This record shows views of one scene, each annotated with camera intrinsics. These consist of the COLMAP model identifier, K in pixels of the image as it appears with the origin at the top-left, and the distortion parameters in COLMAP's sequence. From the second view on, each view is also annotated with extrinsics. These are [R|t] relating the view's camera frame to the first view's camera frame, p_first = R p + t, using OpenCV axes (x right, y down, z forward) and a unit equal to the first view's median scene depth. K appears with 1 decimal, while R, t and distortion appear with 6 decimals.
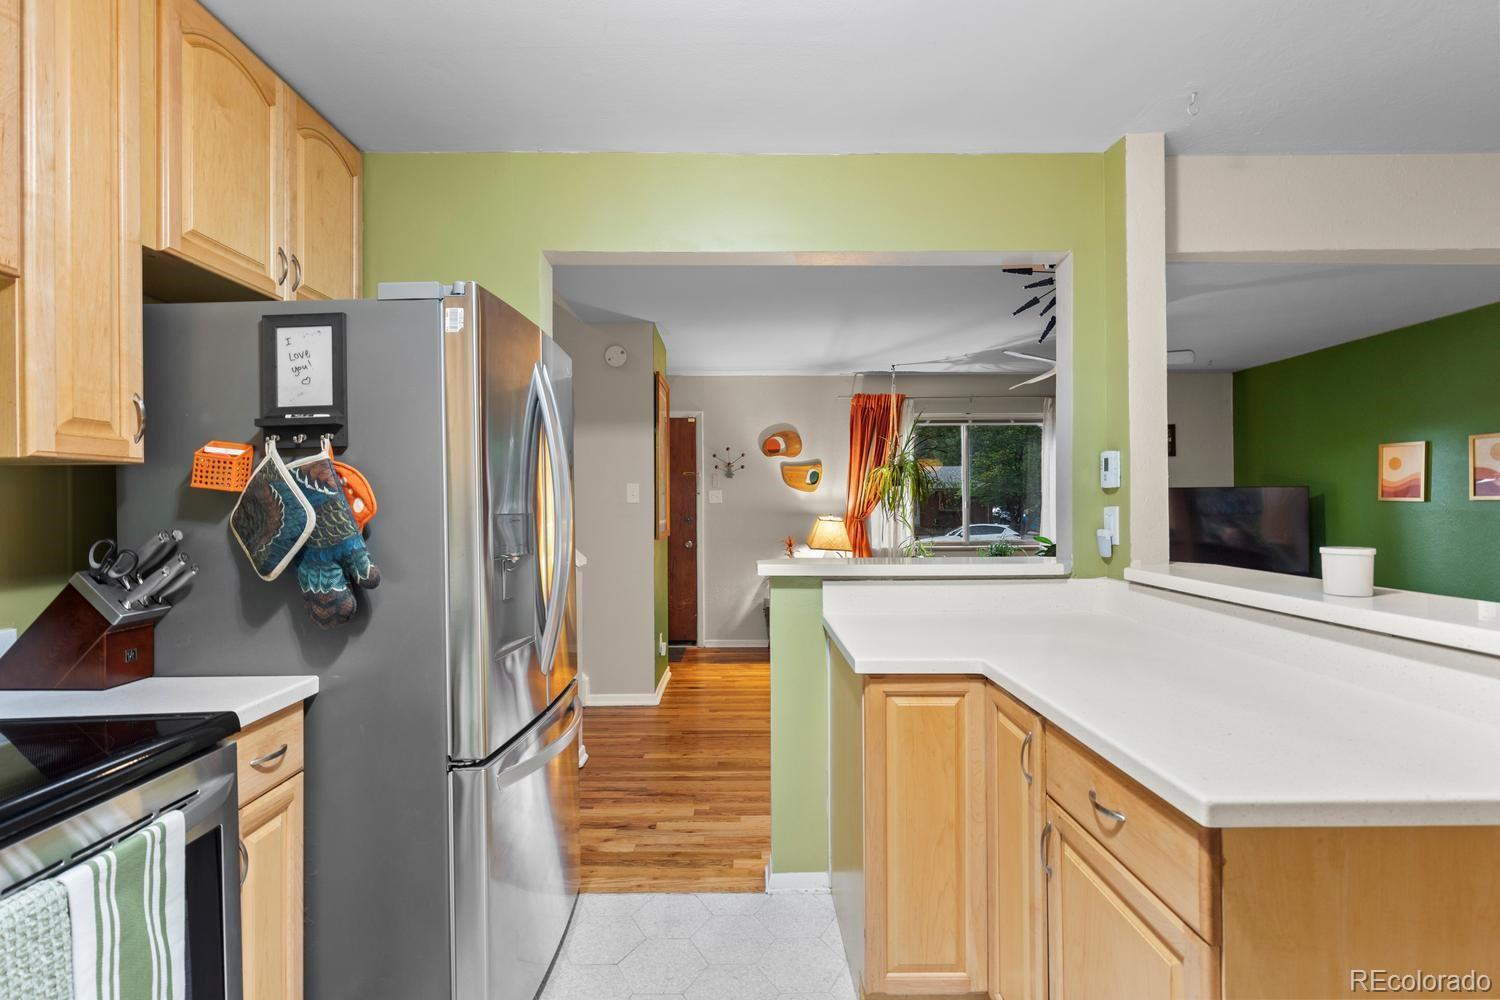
lens RADIAL K [[675.2, 0, 743.4], [0, 675.2, 502.1], [0, 0, 1]] dist [0.002030, -0.000078]
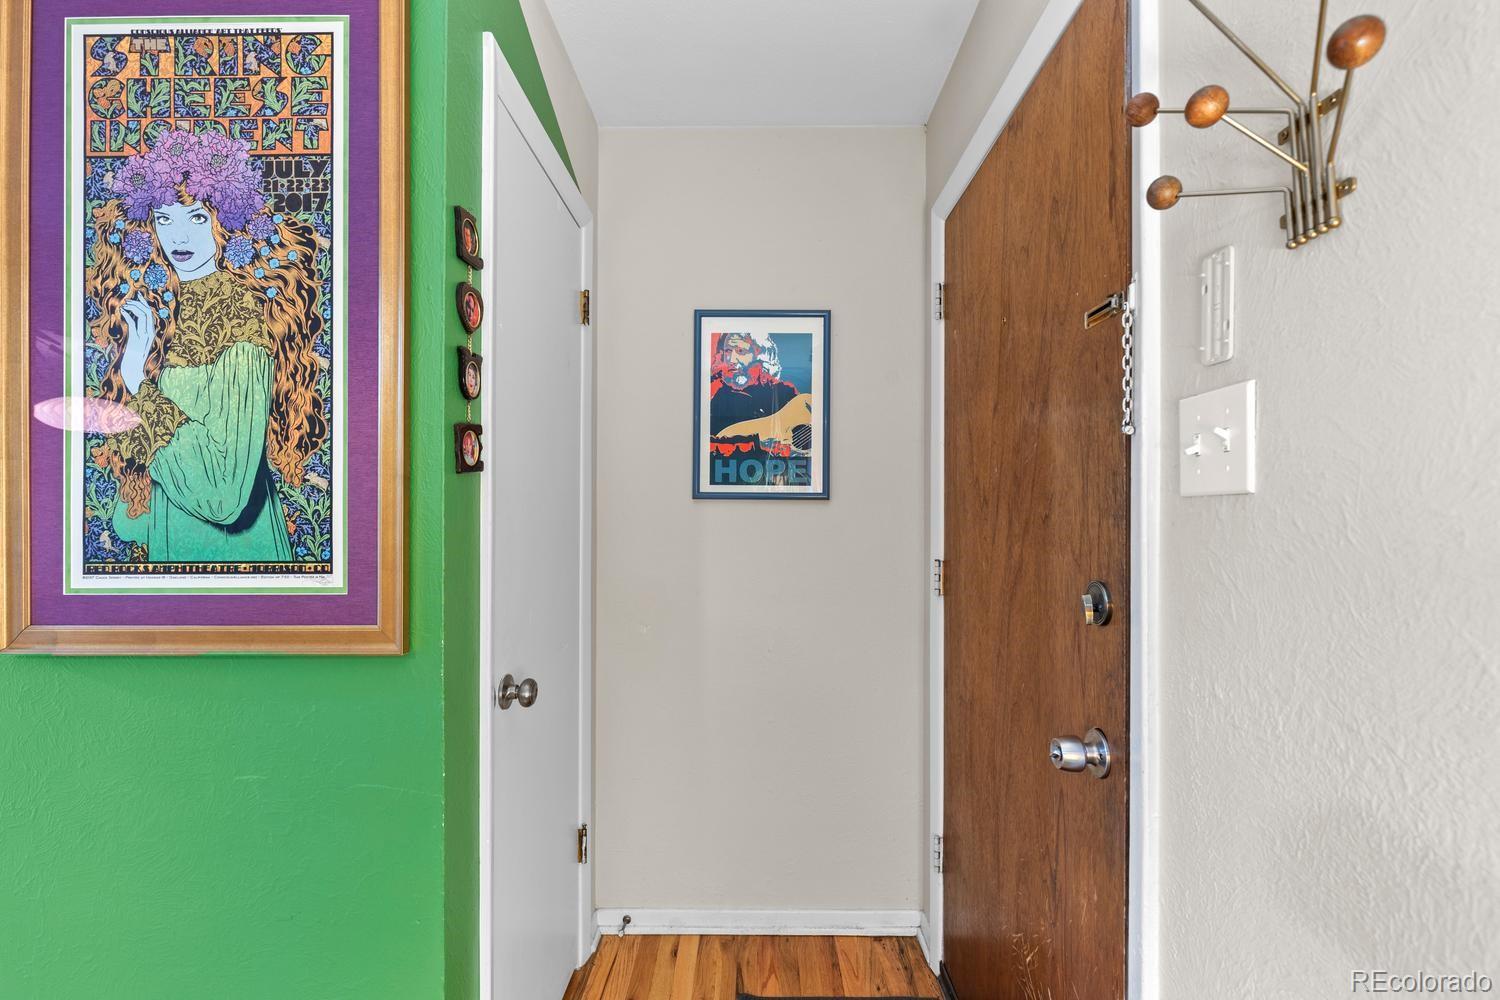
lens RADIAL K [[675.4, 0, 752.1], [0, 675.4, 505.3], [0, 0, 1]] dist [-0.000216, -0.000197]
pose [[-0.010443, -0.002541, -0.999942, 0.195302], [0.003601, 0.999990, -0.002579, 0.008355], [0.999939, -0.003628, -0.010433, 2.228040]]
